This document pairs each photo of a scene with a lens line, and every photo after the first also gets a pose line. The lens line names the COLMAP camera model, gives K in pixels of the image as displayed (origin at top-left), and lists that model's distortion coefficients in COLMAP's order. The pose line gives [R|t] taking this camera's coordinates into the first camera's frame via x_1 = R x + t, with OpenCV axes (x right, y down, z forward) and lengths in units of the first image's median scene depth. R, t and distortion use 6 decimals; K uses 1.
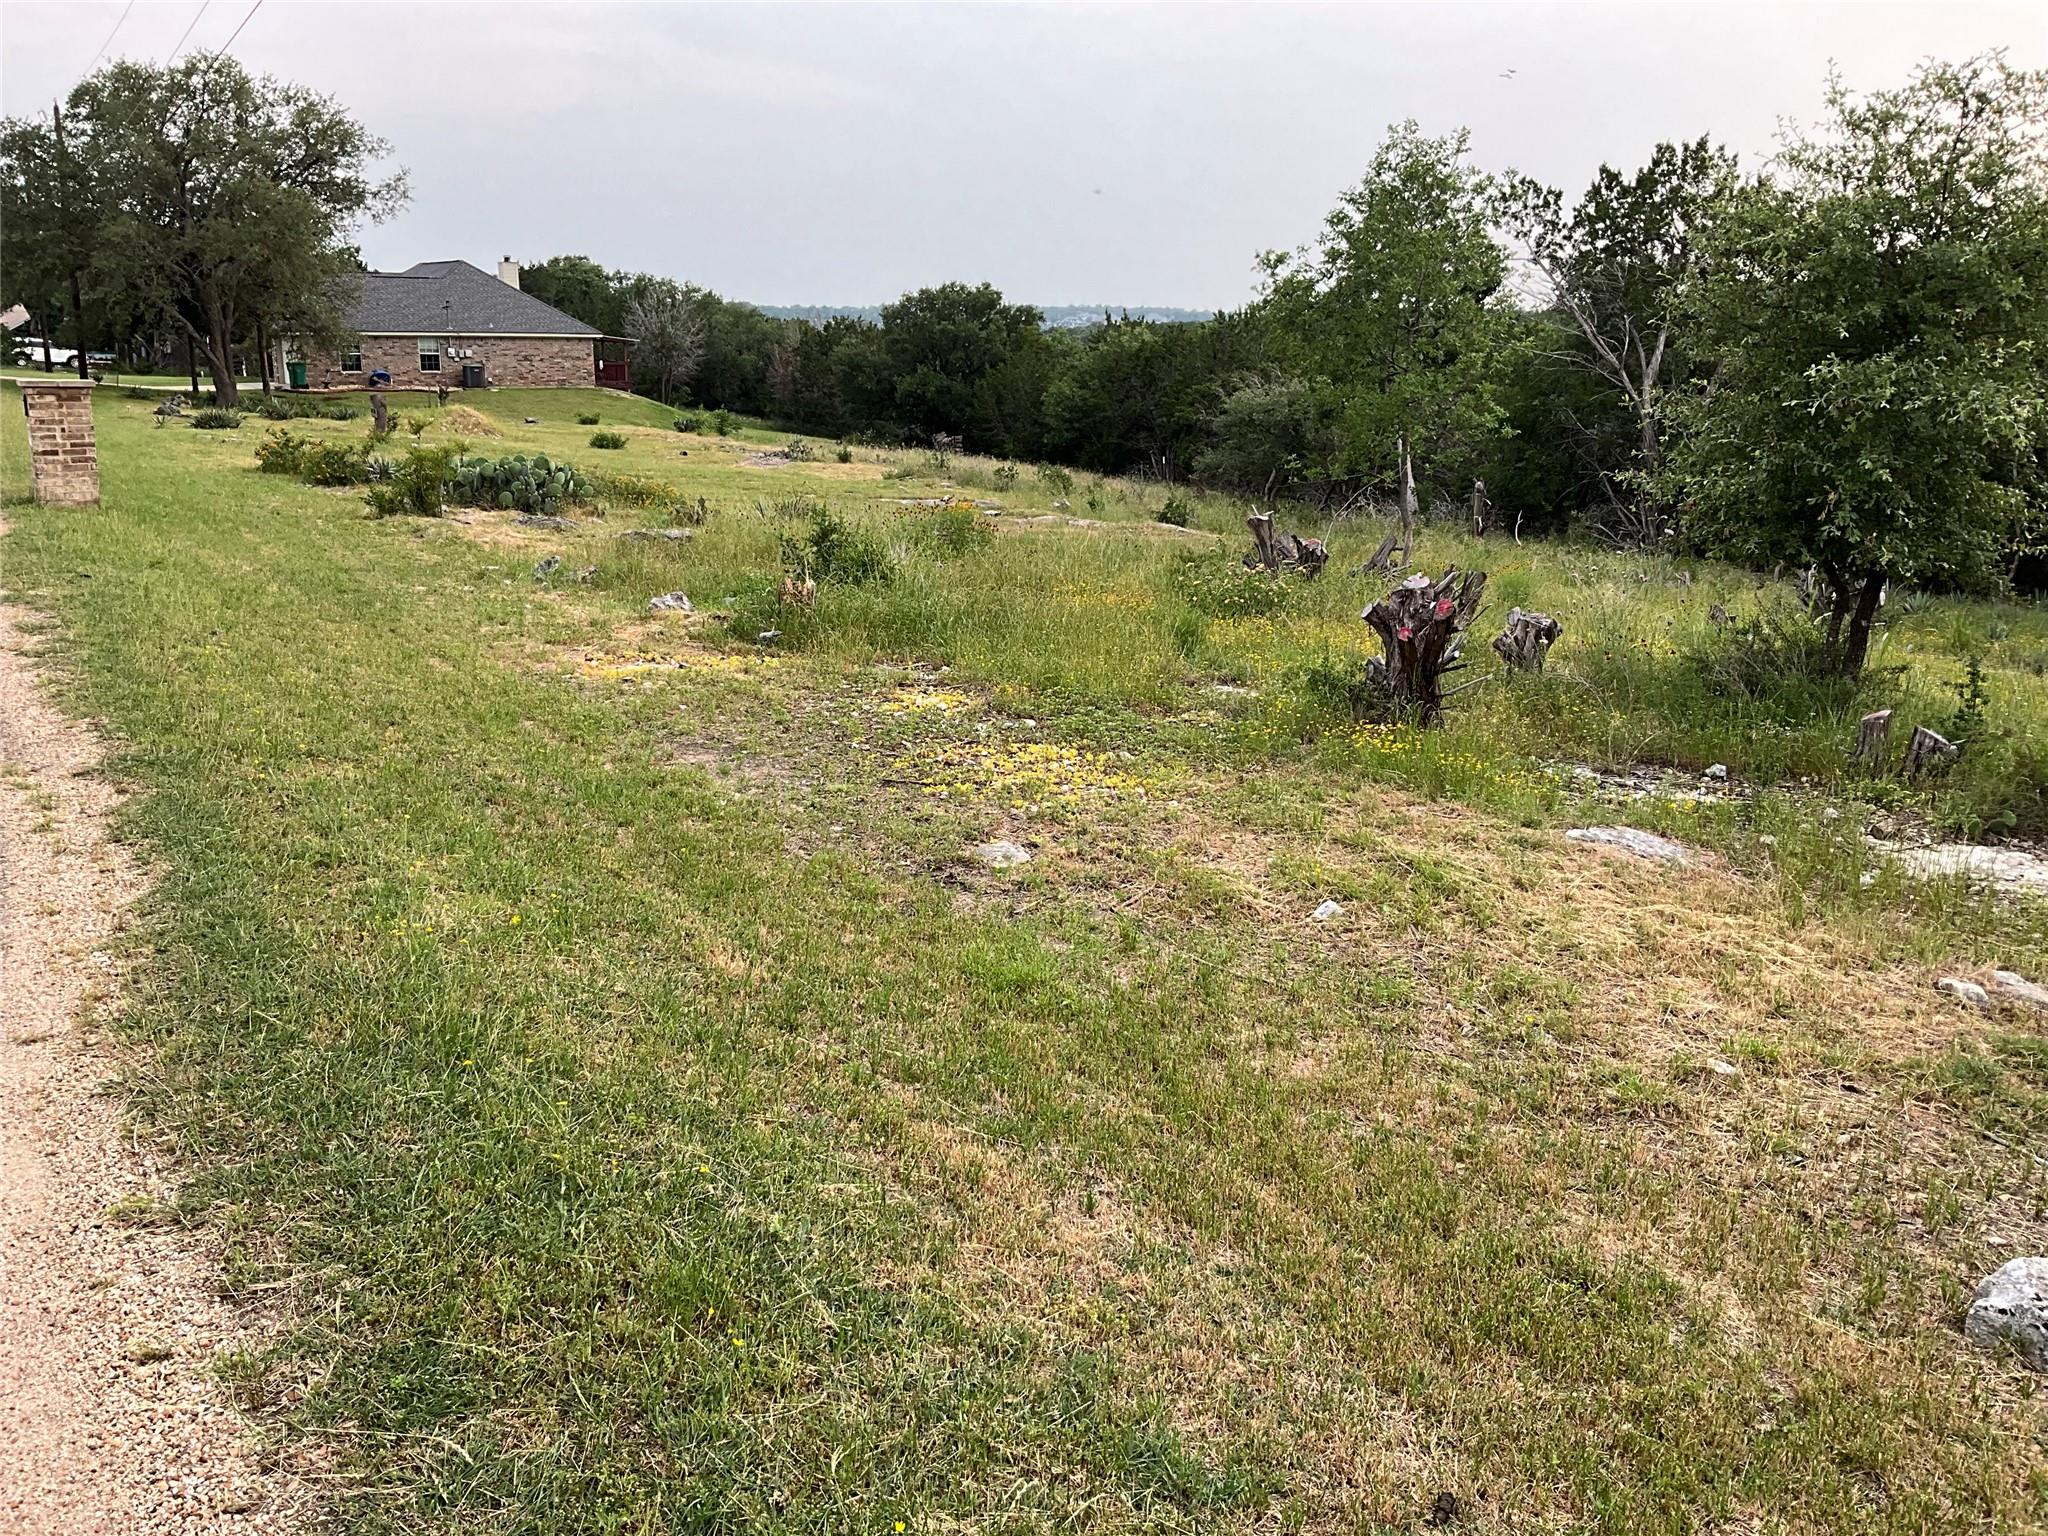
lens RADIAL K [[1737.9, 0, 1034.5], [0, 1737.9, 763.2], [0, 0, 1]] dist [0.068373, -0.102099]
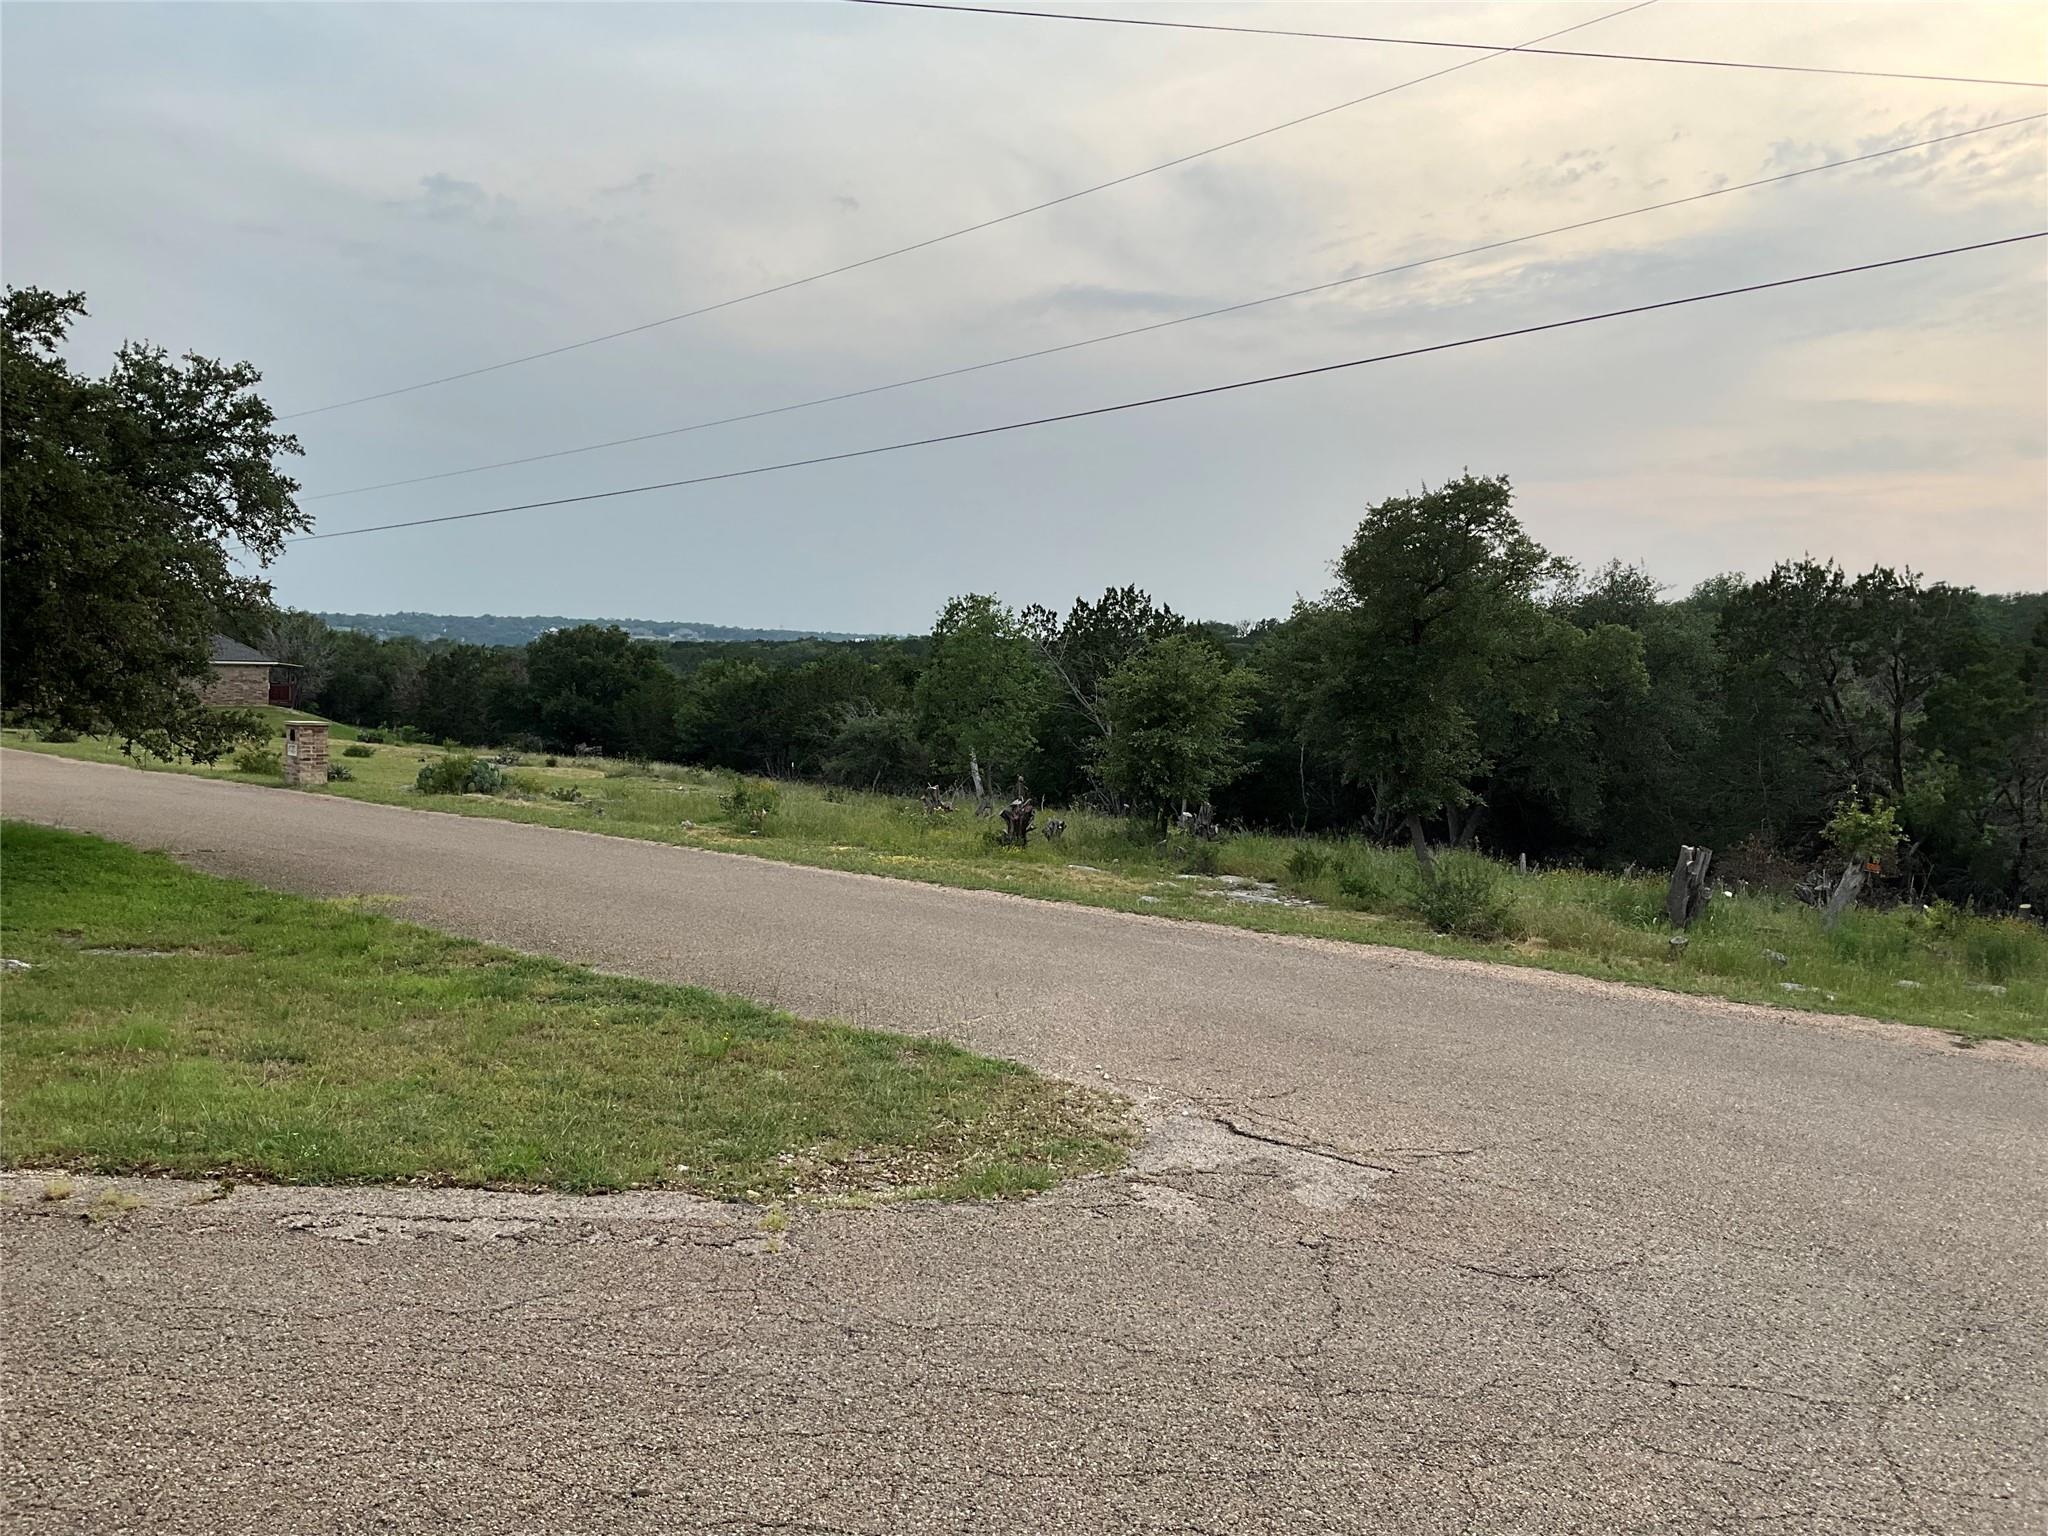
lens RADIAL K [[1737.9, 0, 1023.0], [0, 1737.9, 767.0], [0, 0, 1]] dist [0.068373, -0.102099]
pose [[0.965711, -0.000941, 0.259618, -0.092309], [0.045586, 0.985072, -0.165997, 0.056398], [-0.255586, 0.172140, 0.951338, -0.311665]]
